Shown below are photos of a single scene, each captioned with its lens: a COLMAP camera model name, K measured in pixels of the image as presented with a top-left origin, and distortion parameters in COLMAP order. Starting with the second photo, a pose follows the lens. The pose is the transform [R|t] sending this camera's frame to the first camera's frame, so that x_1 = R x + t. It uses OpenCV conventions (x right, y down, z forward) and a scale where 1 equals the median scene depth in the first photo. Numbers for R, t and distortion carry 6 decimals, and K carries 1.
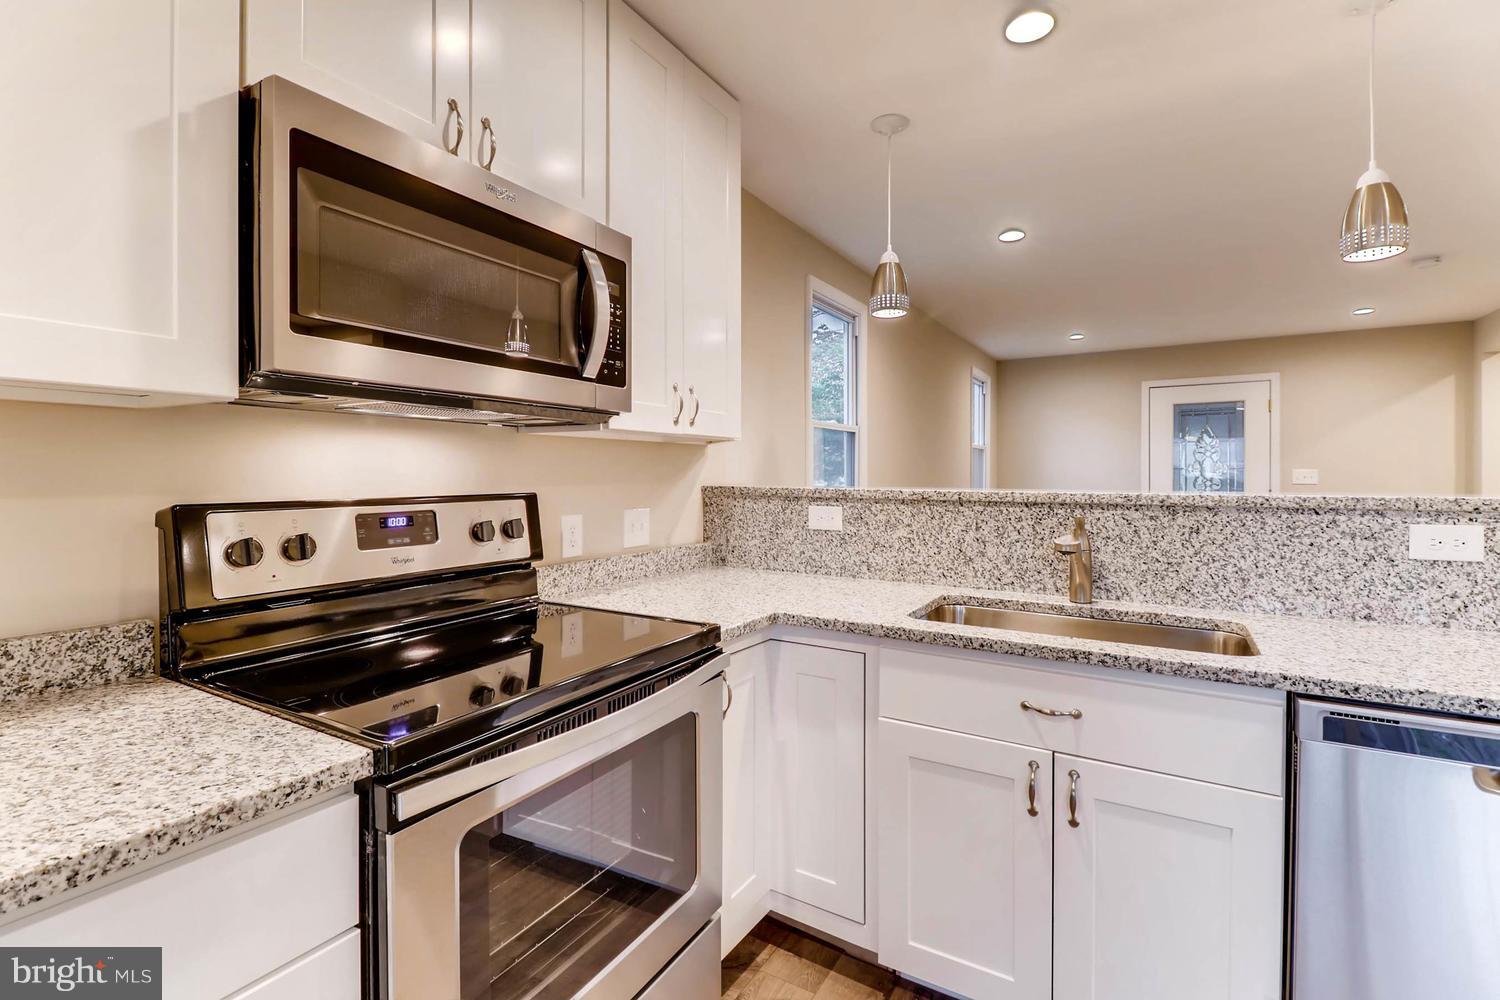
lens RADIAL K [[686.4, 0, 754.4], [0, 686.4, 479.5], [0, 0, 1]] dist [0.015318, -0.012605]
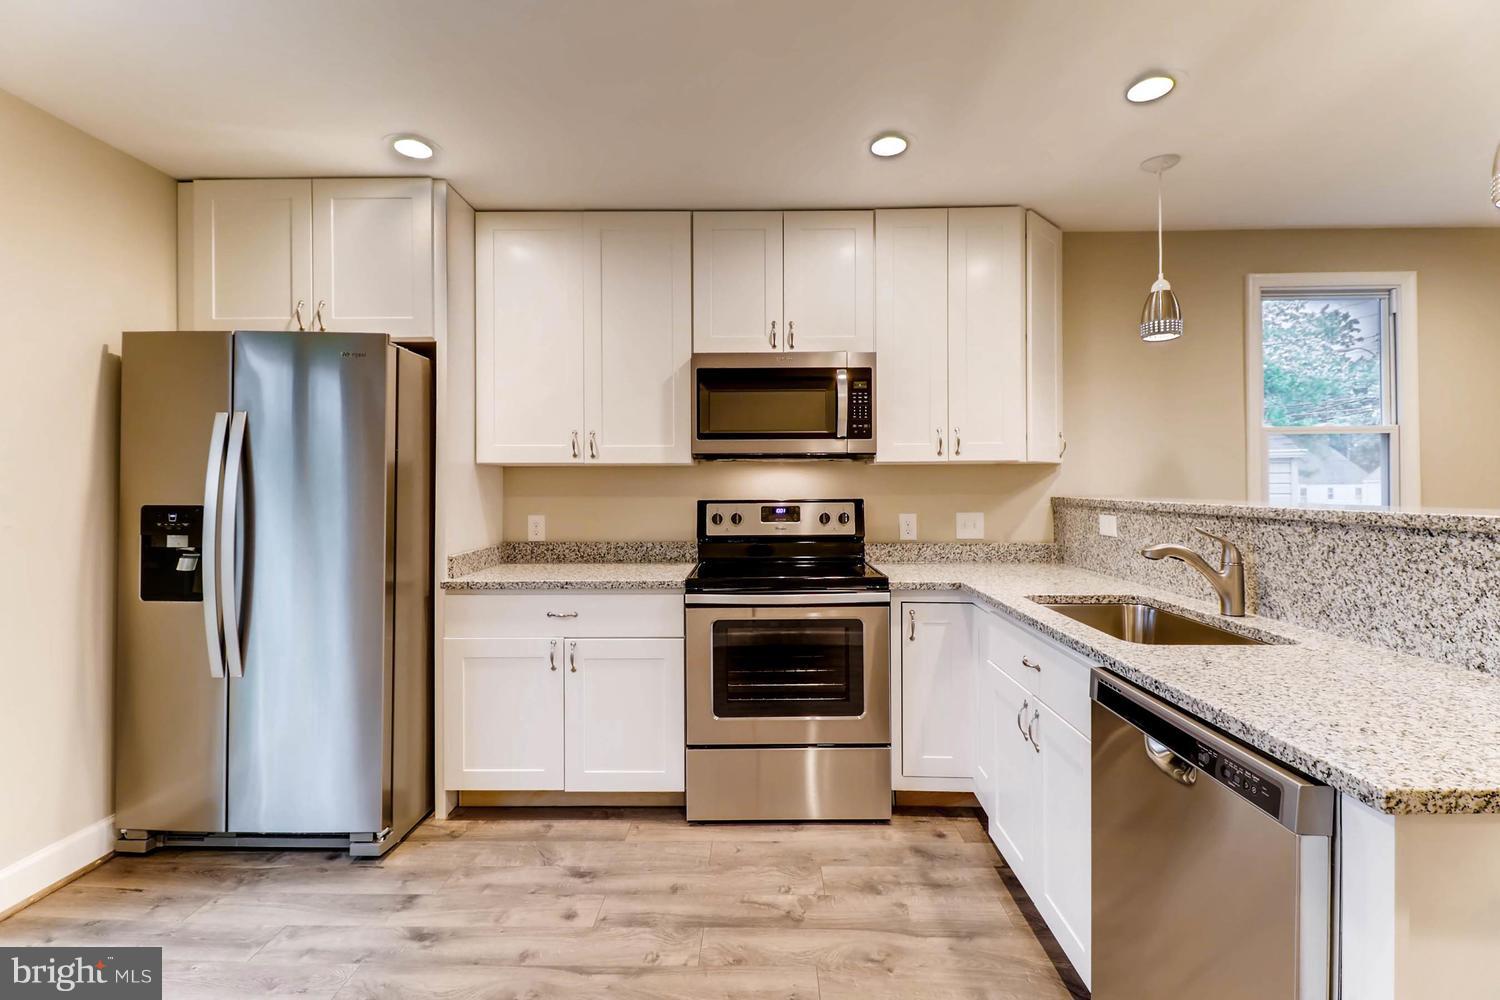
lens RADIAL K [[686.4, 0, 754.7], [0, 686.4, 485.5], [0, 0, 1]] dist [0.015318, -0.012605]
pose [[0.496088, -0.004636, -0.868260, 1.137511], [-0.001594, 0.999979, -0.006250, -0.003876], [0.868271, 0.004485, 0.496071, -0.120589]]
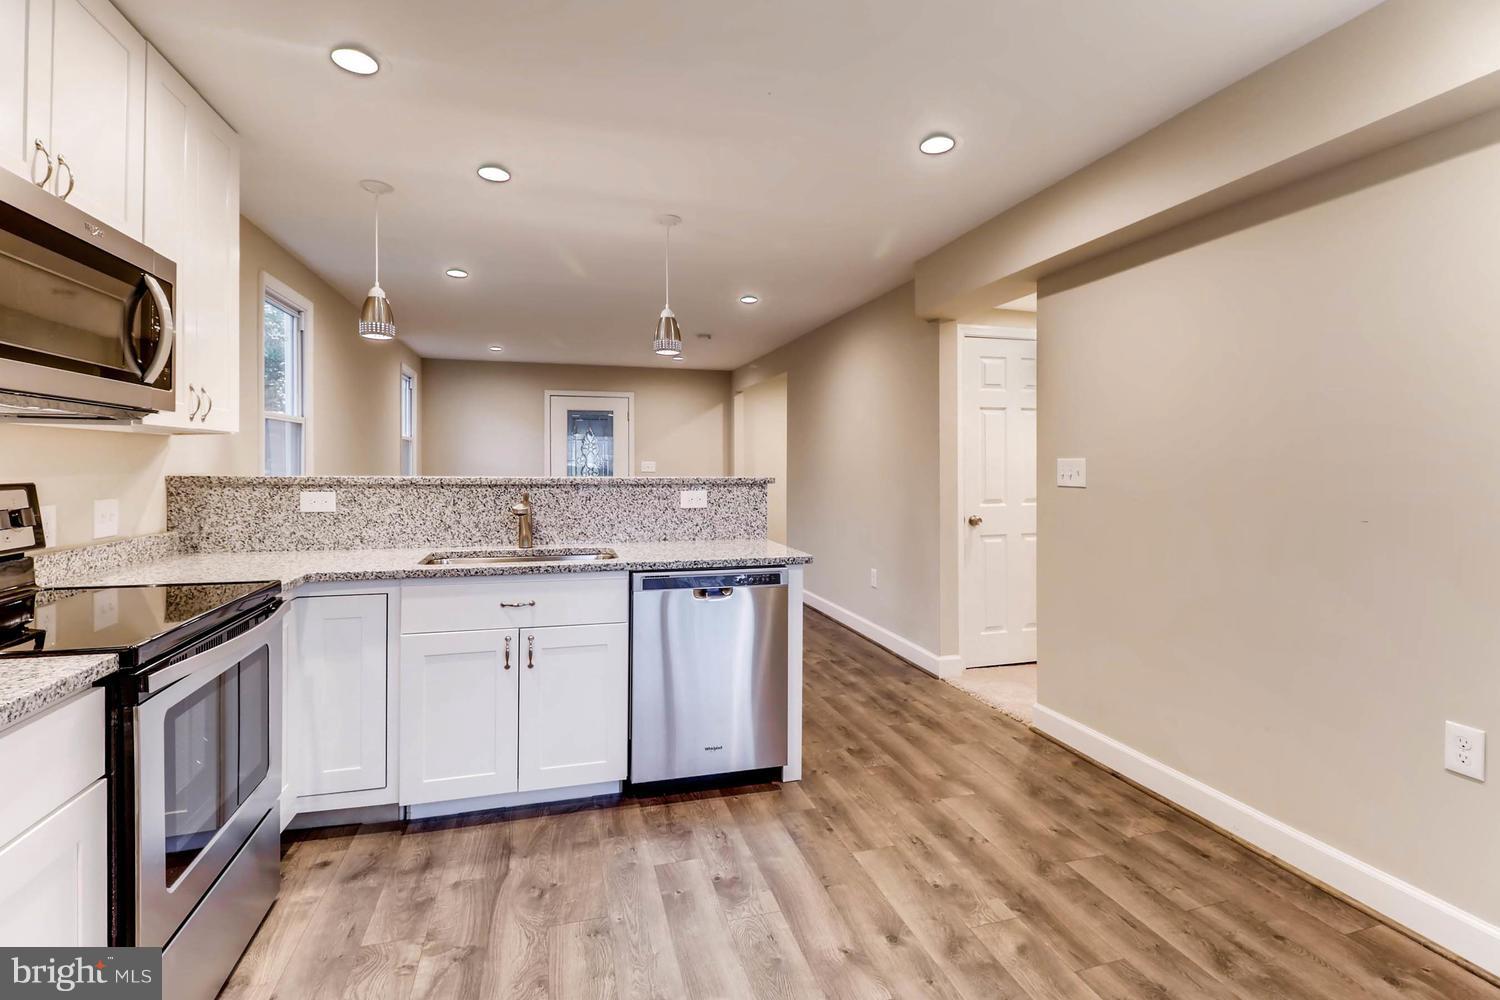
lens RADIAL K [[686.4, 0, 758.3], [0, 686.4, 469.1], [0, 0, 1]] dist [0.015318, -0.012605]
pose [[0.678304, -0.001156, 0.734780, -0.357994], [0.000790, 0.999999, 0.000843, -0.001170], [-0.734781, 0.000009, 0.678305, -0.509526]]
